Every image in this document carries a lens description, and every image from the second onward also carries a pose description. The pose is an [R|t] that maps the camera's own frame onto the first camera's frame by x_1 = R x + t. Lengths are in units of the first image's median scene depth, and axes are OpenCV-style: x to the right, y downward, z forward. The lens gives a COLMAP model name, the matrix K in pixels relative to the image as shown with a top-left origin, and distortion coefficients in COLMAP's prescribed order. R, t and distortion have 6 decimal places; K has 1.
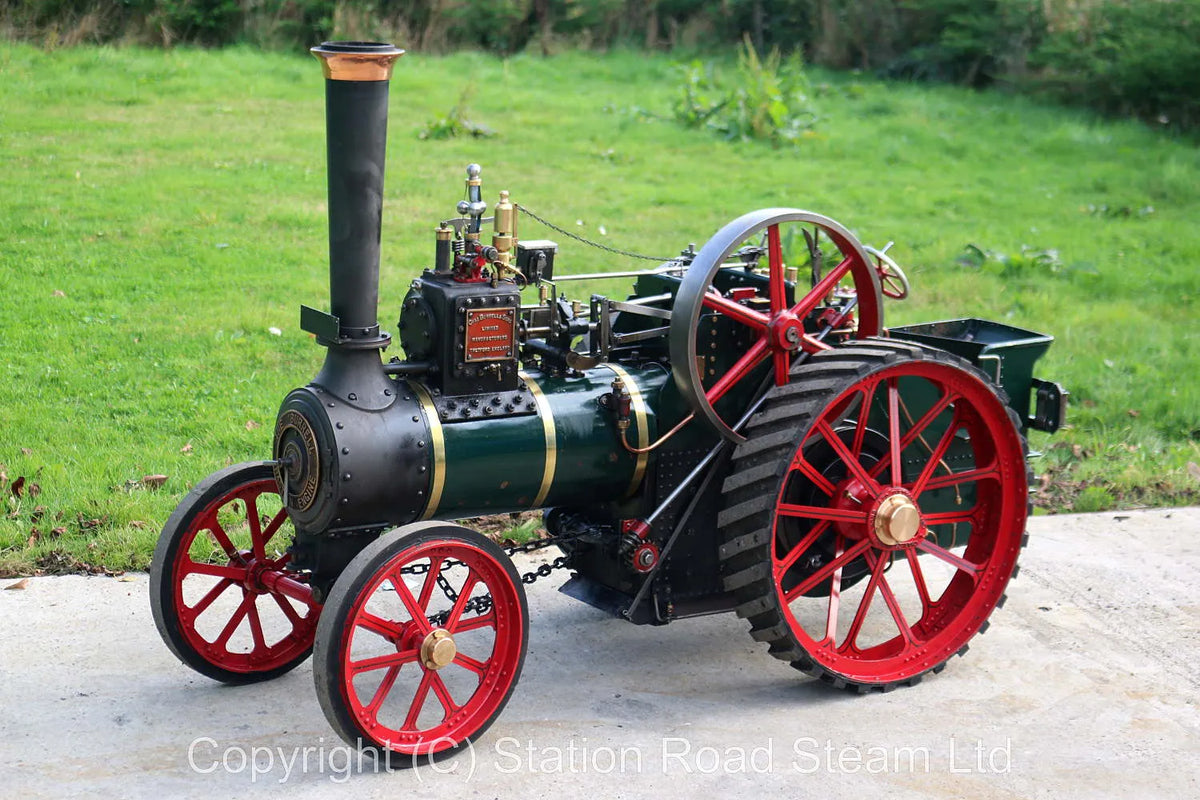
lens RADIAL K [[2279.3, 0, 534.6], [0, 2279.3, 400.4], [0, 0, 1]] dist [0.041642, 0.213597]
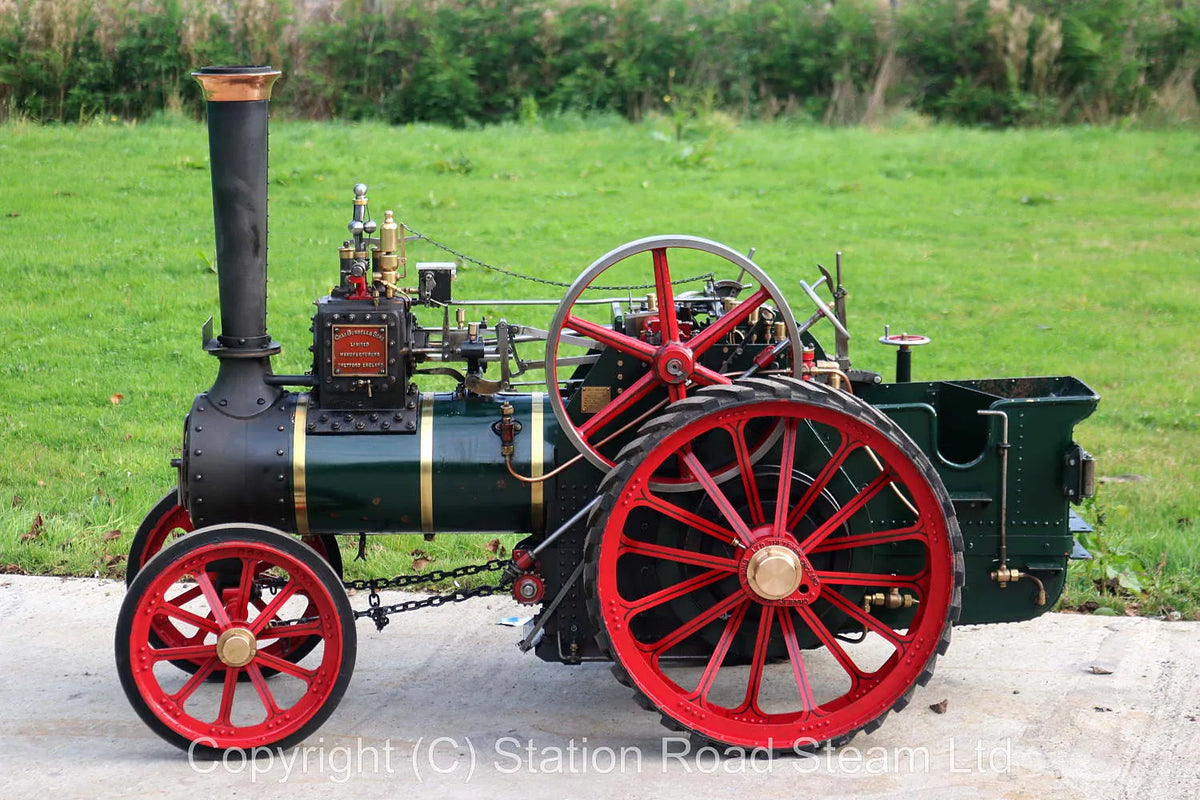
lens RADIAL K [[2462.6, 0, 597.3], [0, 2462.6, 428.6], [0, 0, 1]] dist [0.027083, 0.399213]
pose [[0.868998, 0.051799, -0.492096, 0.587289], [-0.071095, 0.997257, -0.020573, 0.019840], [0.489681, 0.052864, 0.870298, 0.093224]]
